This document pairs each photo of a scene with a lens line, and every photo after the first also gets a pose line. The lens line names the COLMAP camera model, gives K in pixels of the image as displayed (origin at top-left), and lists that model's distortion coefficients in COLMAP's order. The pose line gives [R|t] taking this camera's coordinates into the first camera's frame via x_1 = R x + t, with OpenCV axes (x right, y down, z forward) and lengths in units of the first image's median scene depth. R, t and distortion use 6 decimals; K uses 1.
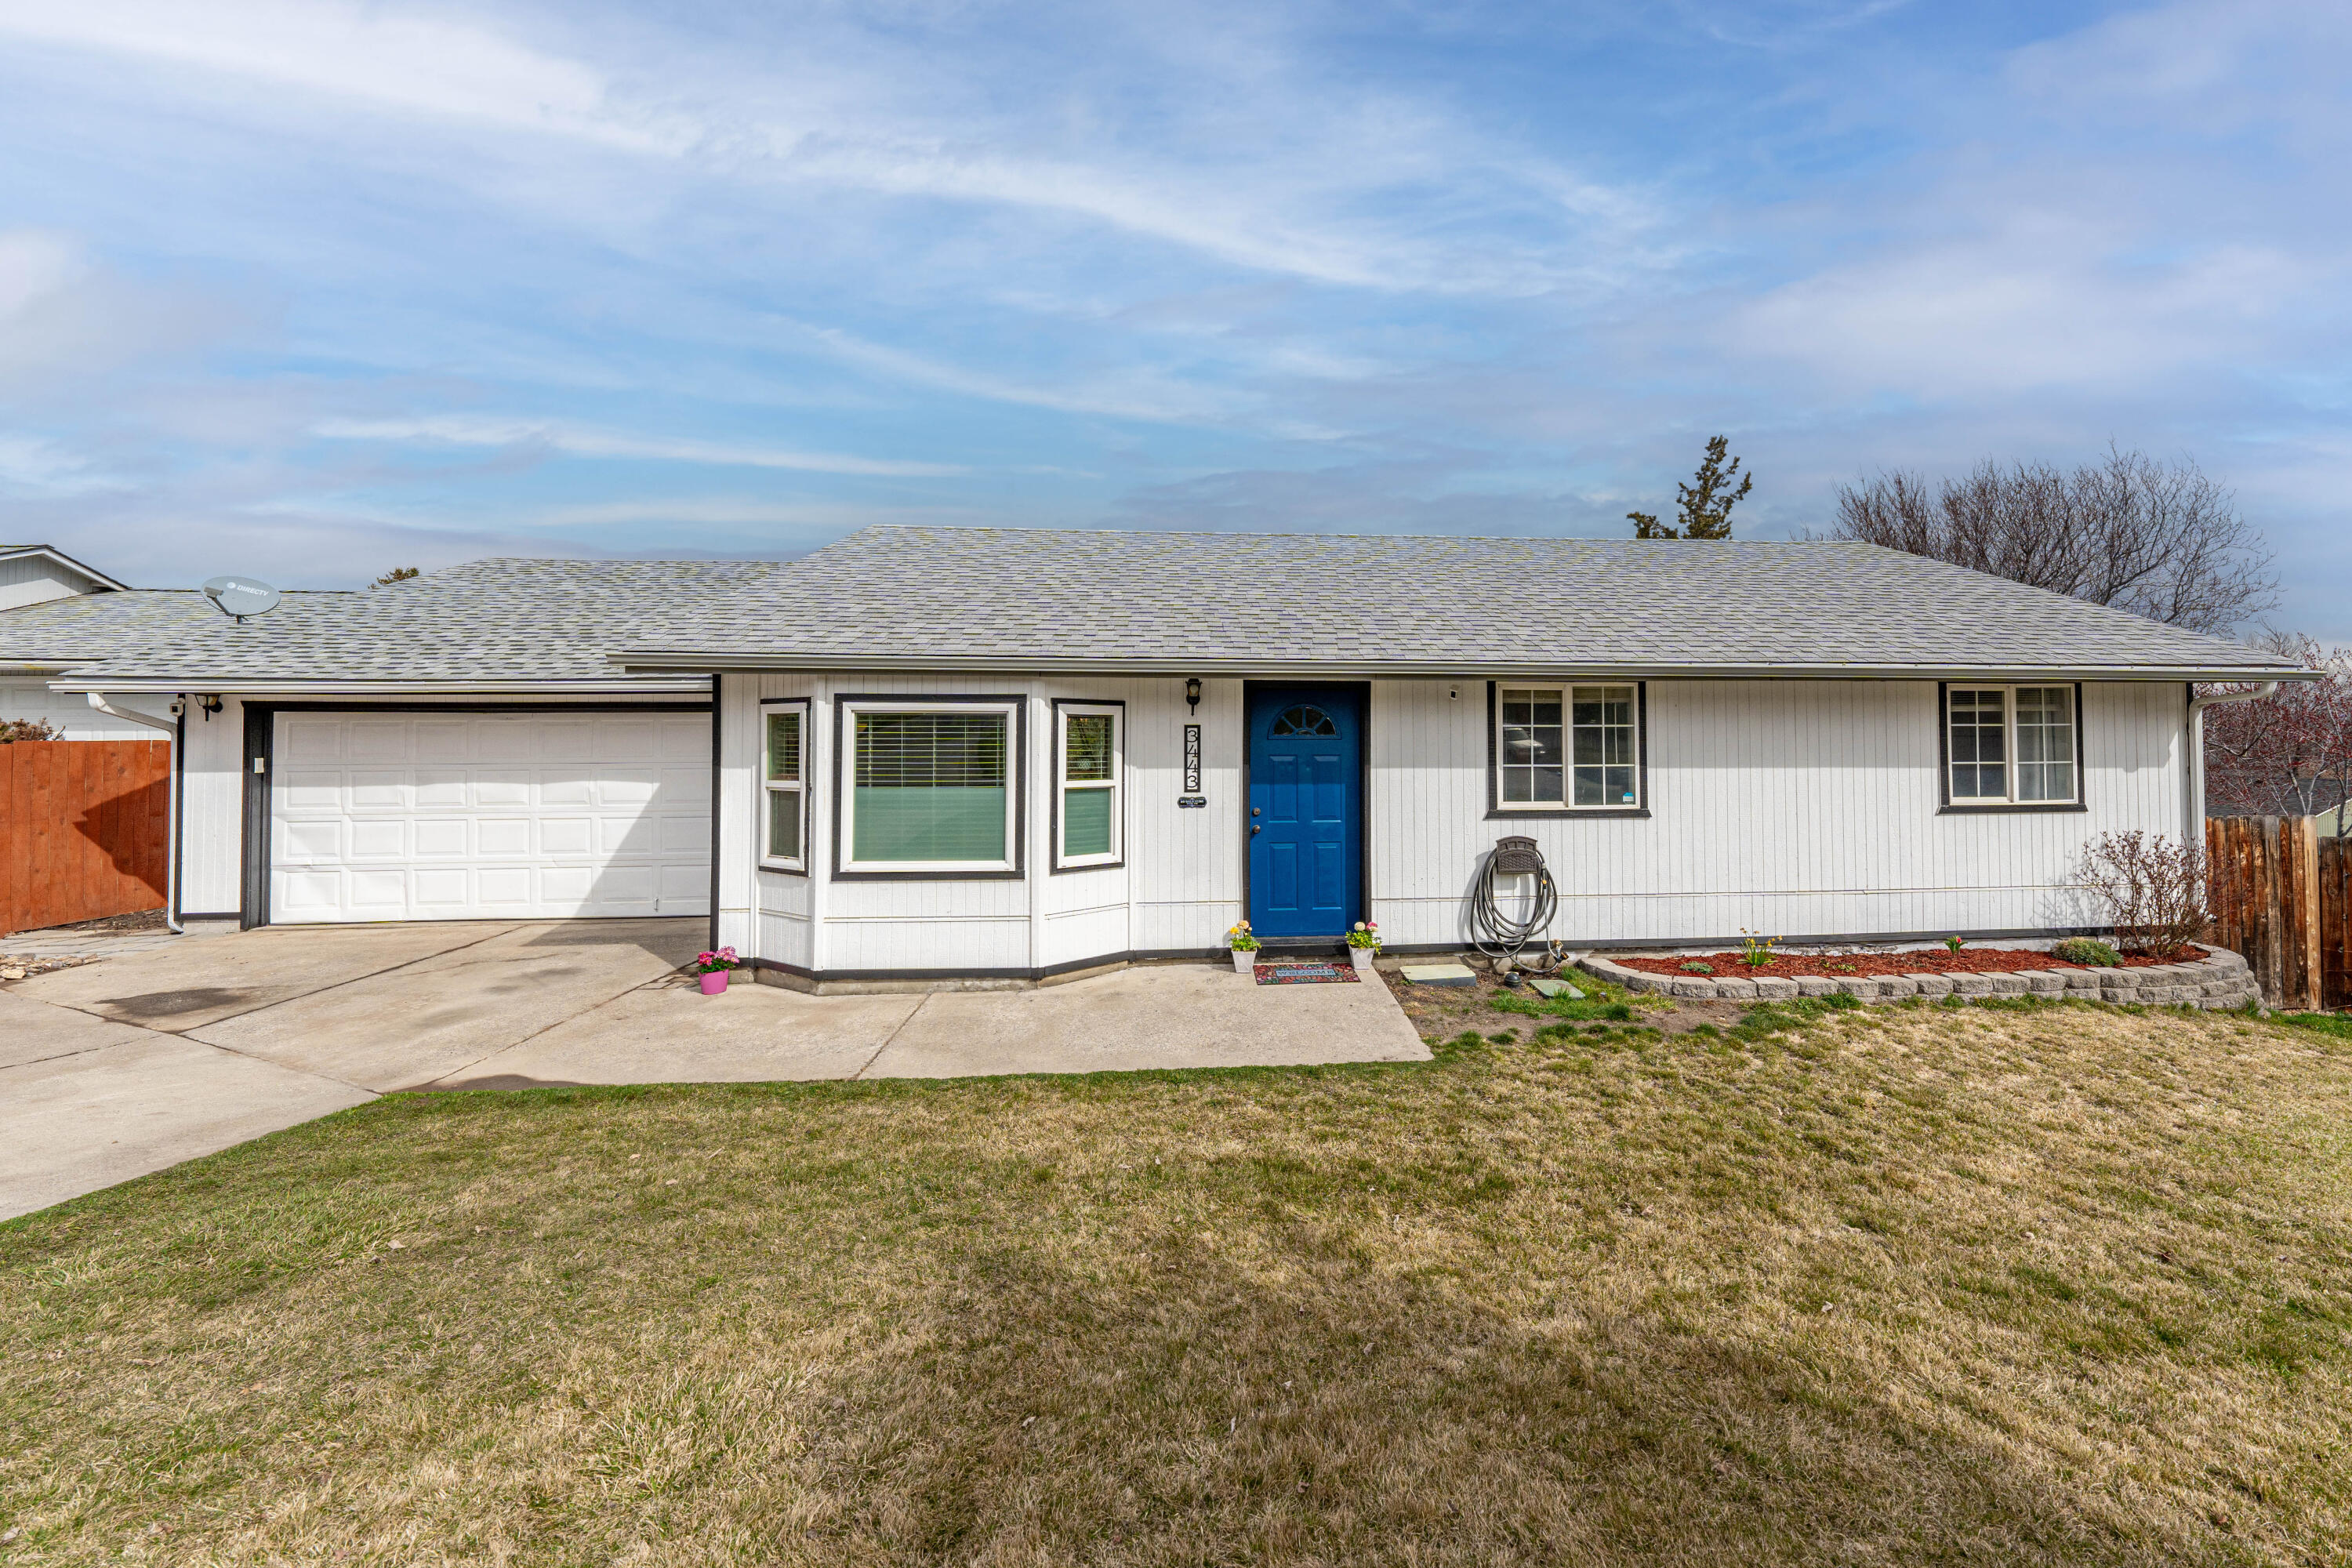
lens RADIAL K [[791.6, 0, 1175.3], [0, 791.6, 747.5], [0, 0, 1]] dist [-0.001238, -0.000001]
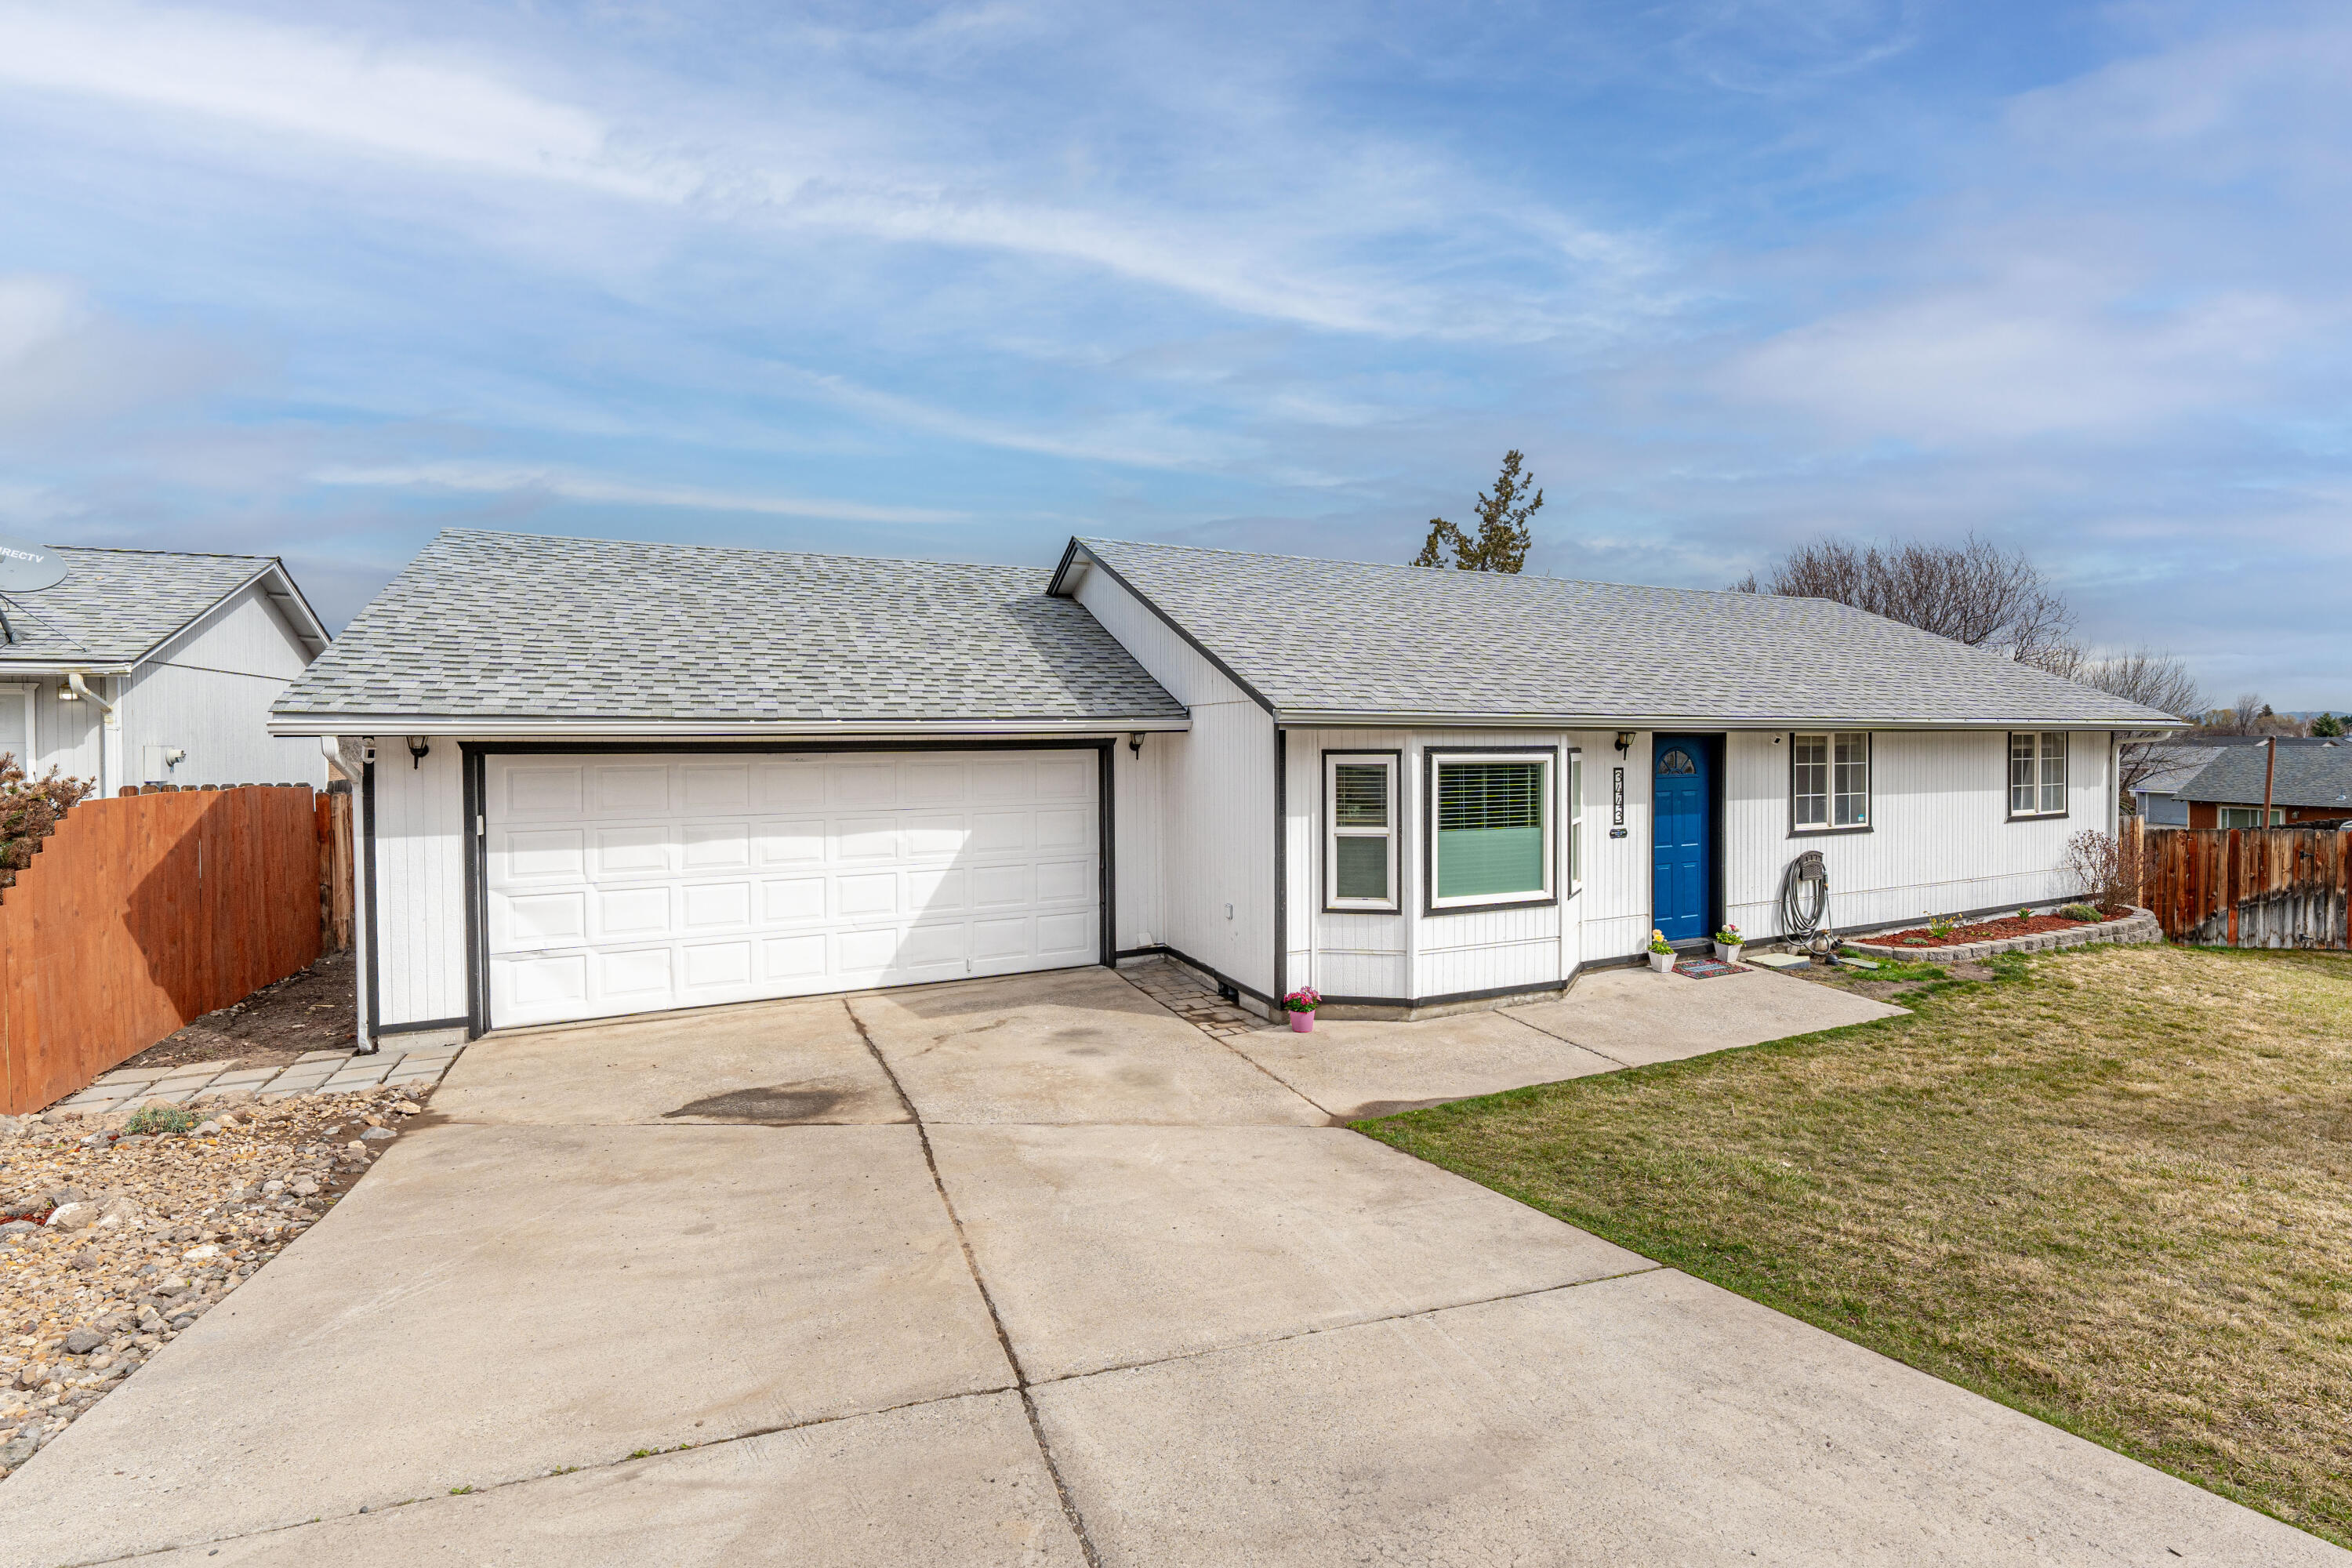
lens RADIAL K [[936.0, 0, 1176.0], [0, 936.0, 784.0], [0, 0, 1]] dist [0.000111, -0.000113]
pose [[0.945029, -0.017788, 0.326501, -1.013476], [0.007053, 0.999396, 0.034033, -0.053979], [-0.326909, -0.029859, 0.944584, -0.095541]]
